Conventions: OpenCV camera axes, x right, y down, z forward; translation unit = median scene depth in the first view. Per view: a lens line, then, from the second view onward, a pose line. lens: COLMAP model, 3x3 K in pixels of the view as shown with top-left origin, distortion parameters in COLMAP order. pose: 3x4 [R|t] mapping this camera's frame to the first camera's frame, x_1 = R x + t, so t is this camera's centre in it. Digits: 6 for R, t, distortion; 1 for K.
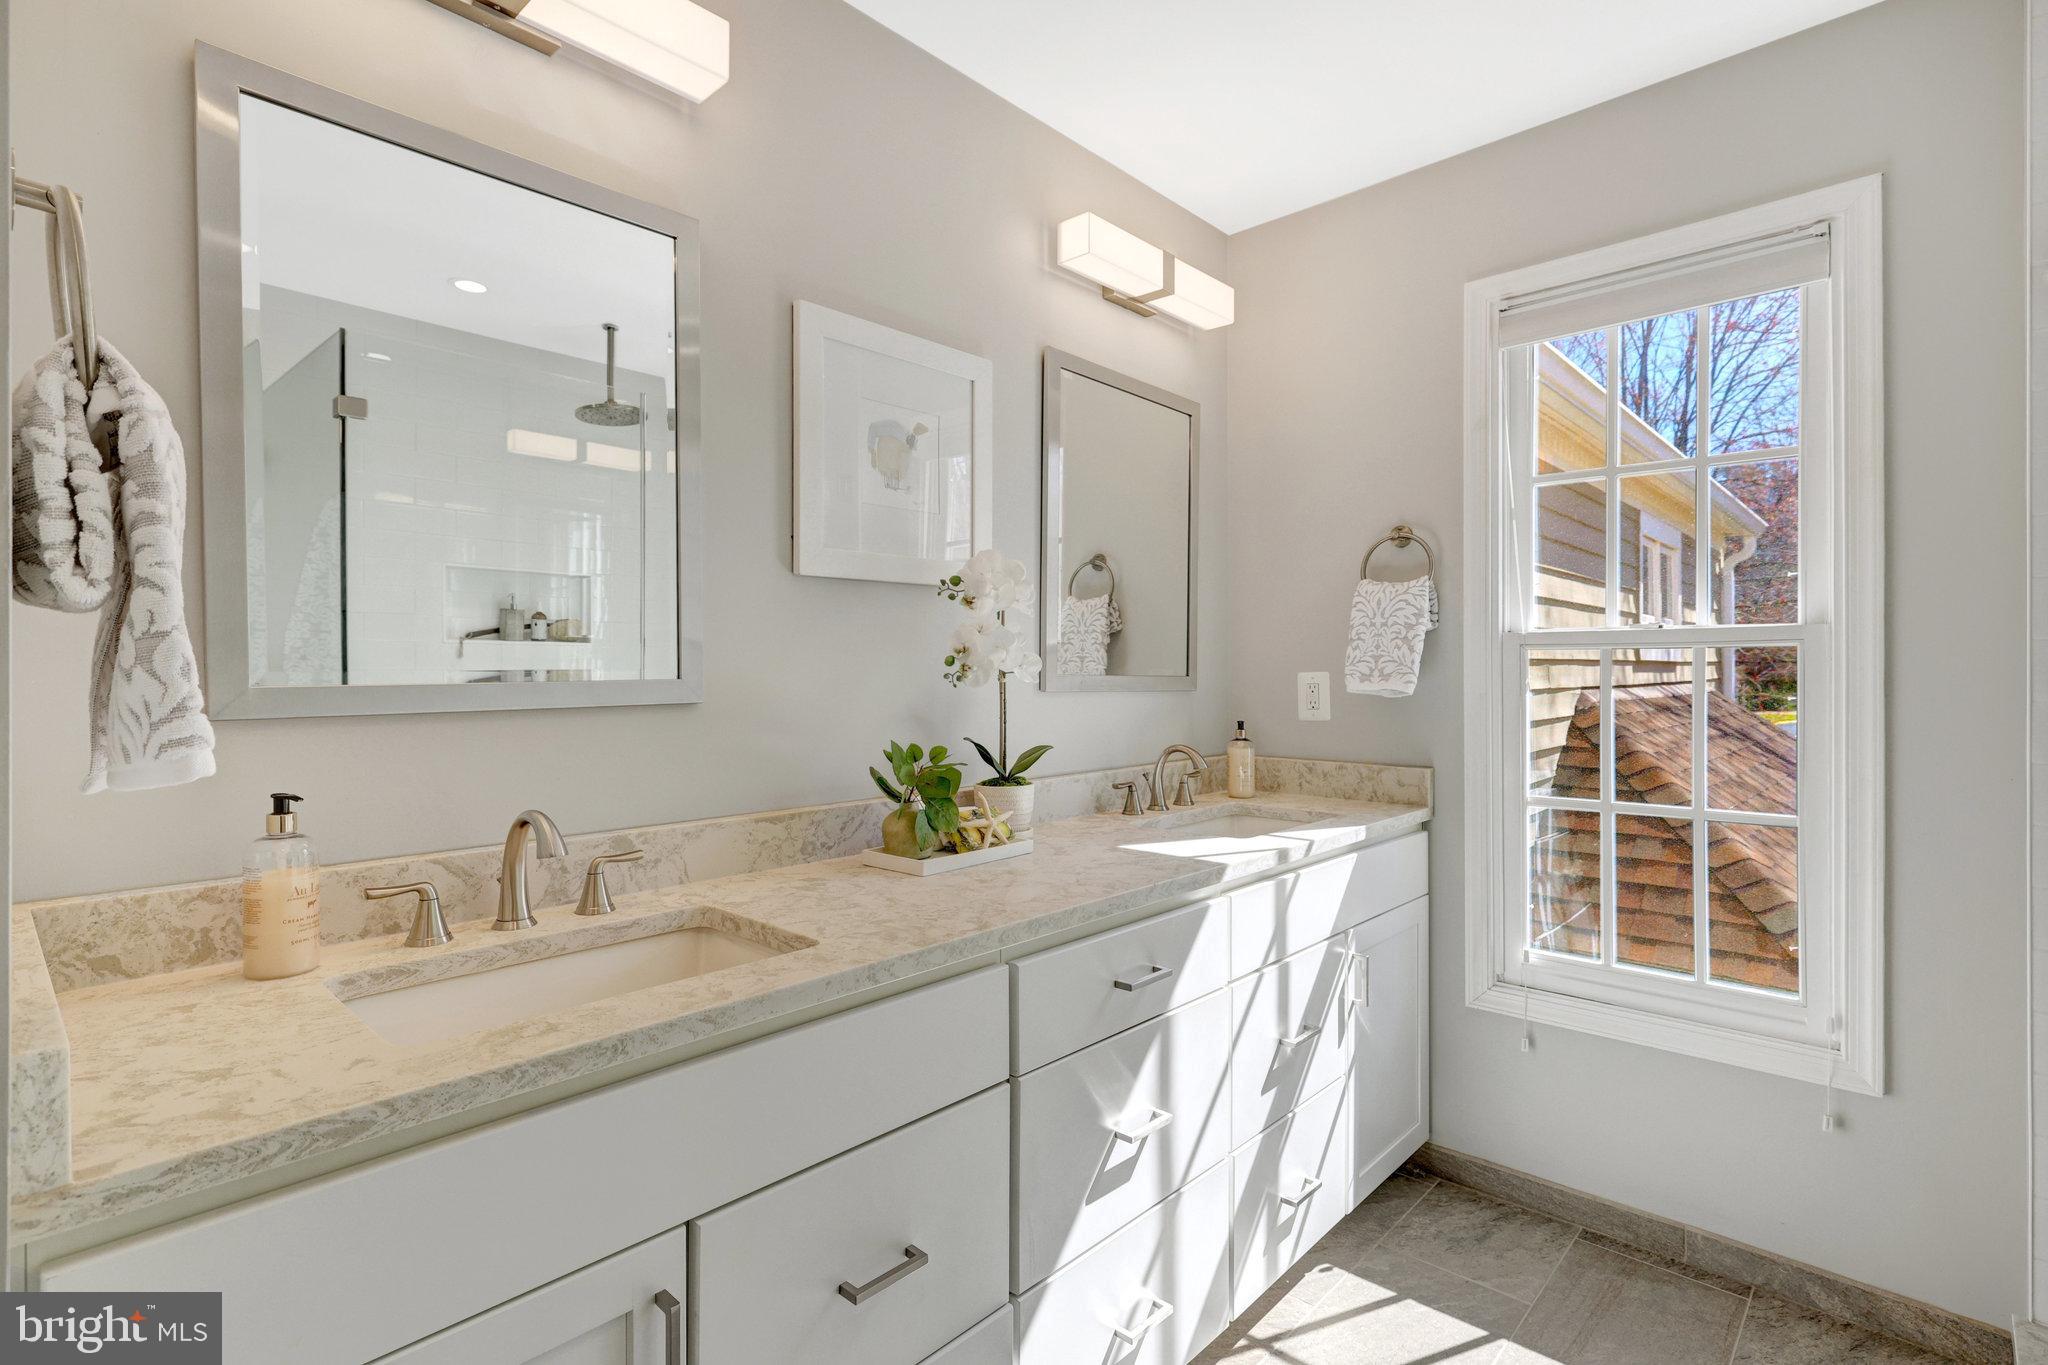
lens RADIAL K [[964.0, 0, 1020.8], [0, 964.0, 673.3], [0, 0, 1]] dist [-0.003305, -0.001252]
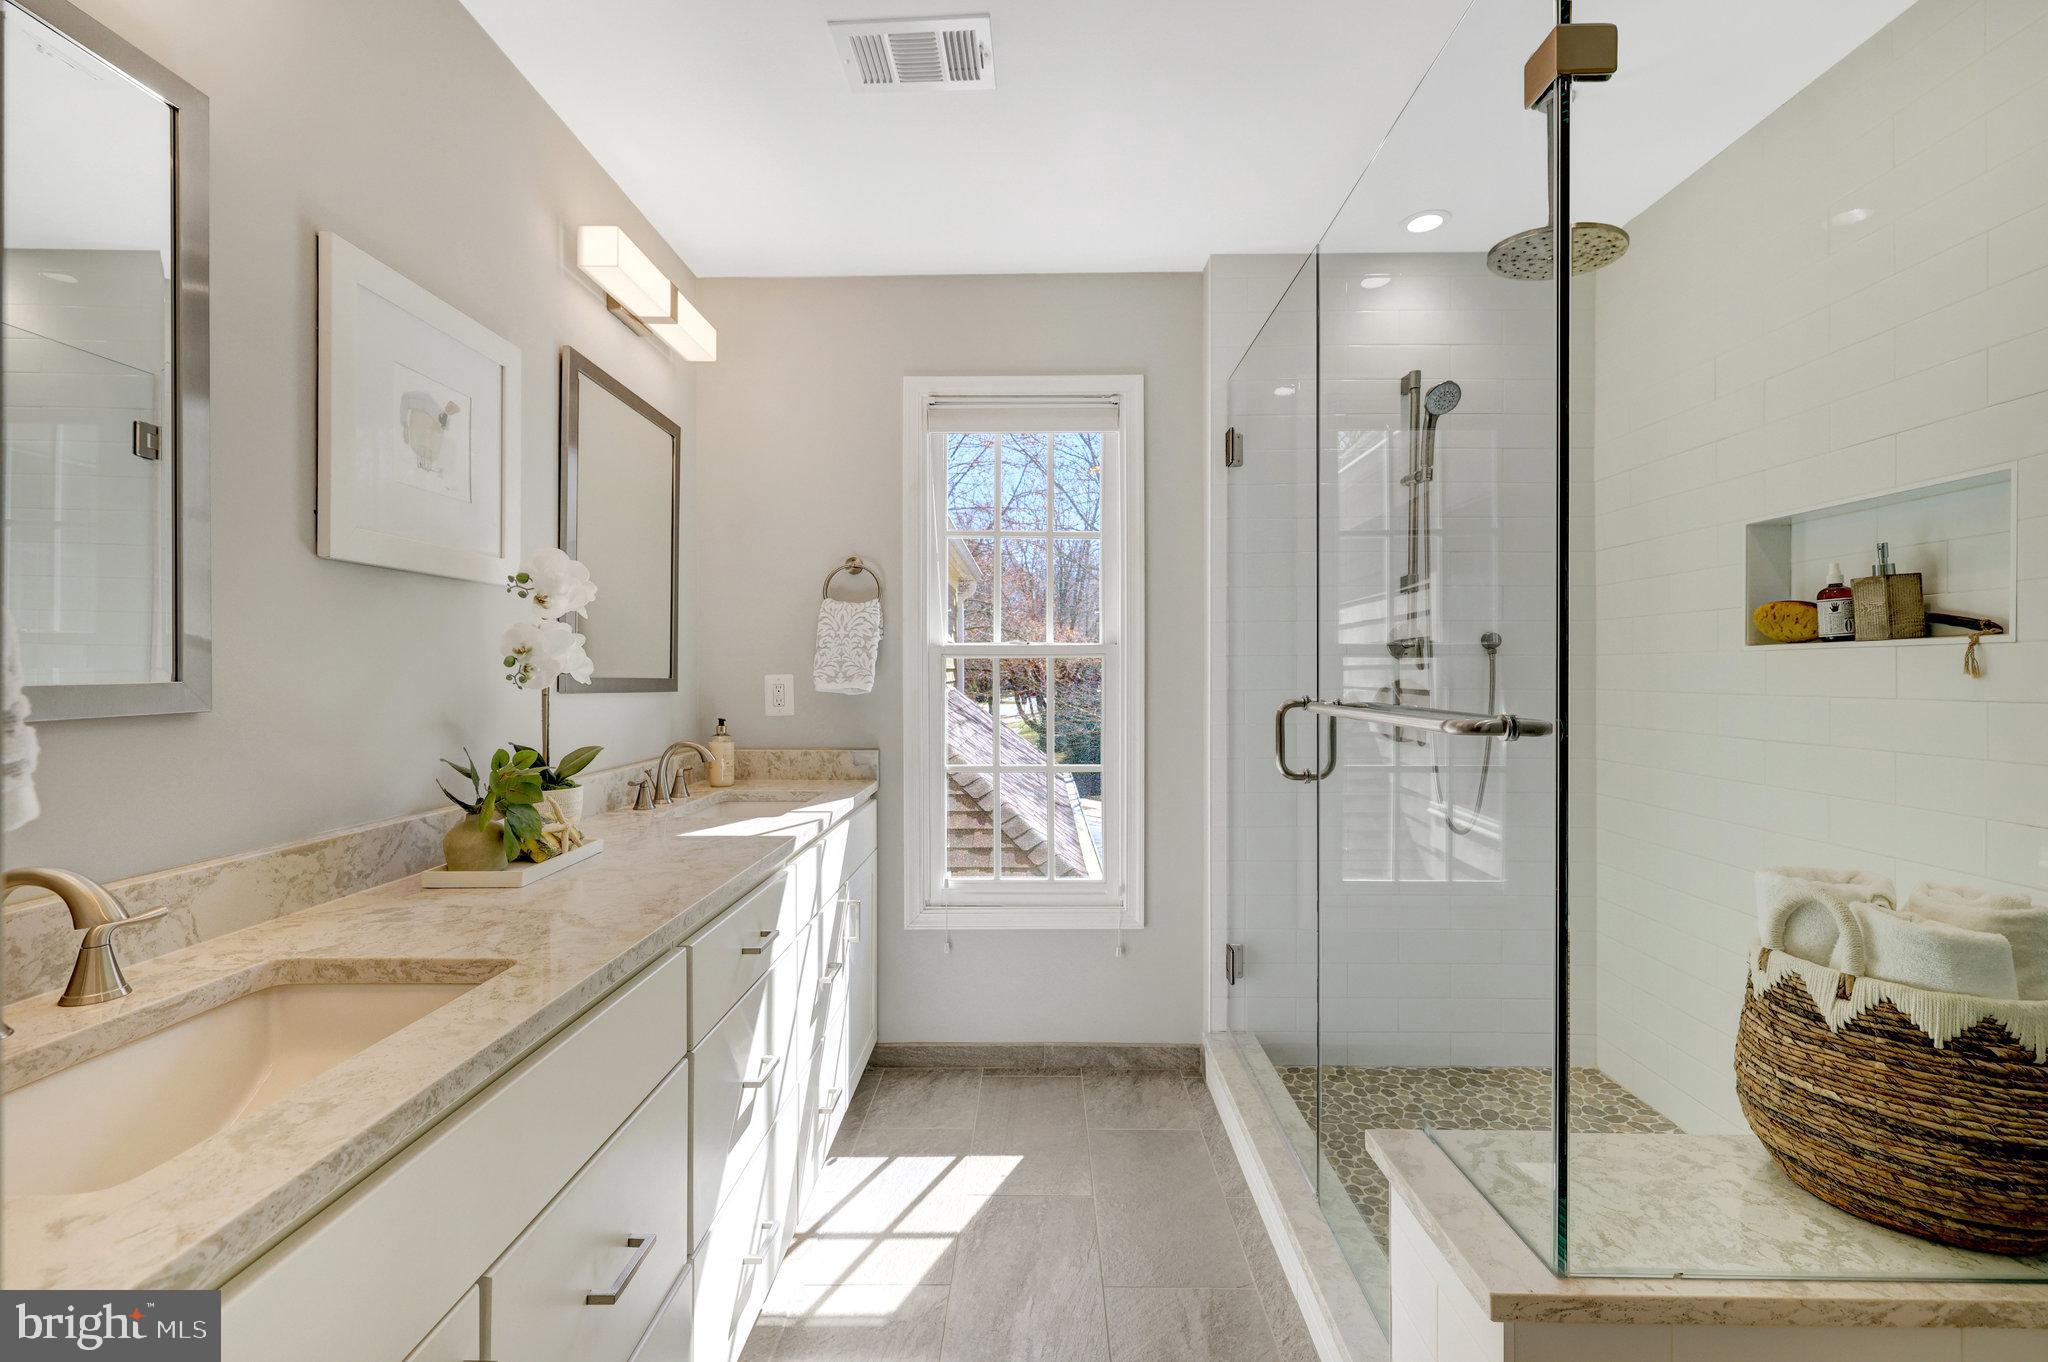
lens RADIAL K [[866.4, 0, 1024.0], [0, 866.4, 681.0], [0, 0, 1]] dist [-0.014933, 0.004982]
pose [[0.736067, -0.004409, 0.676895, -0.265010], [0.001594, 0.999987, 0.004780, 0.002912], [-0.676907, -0.002440, 0.736064, 0.030804]]
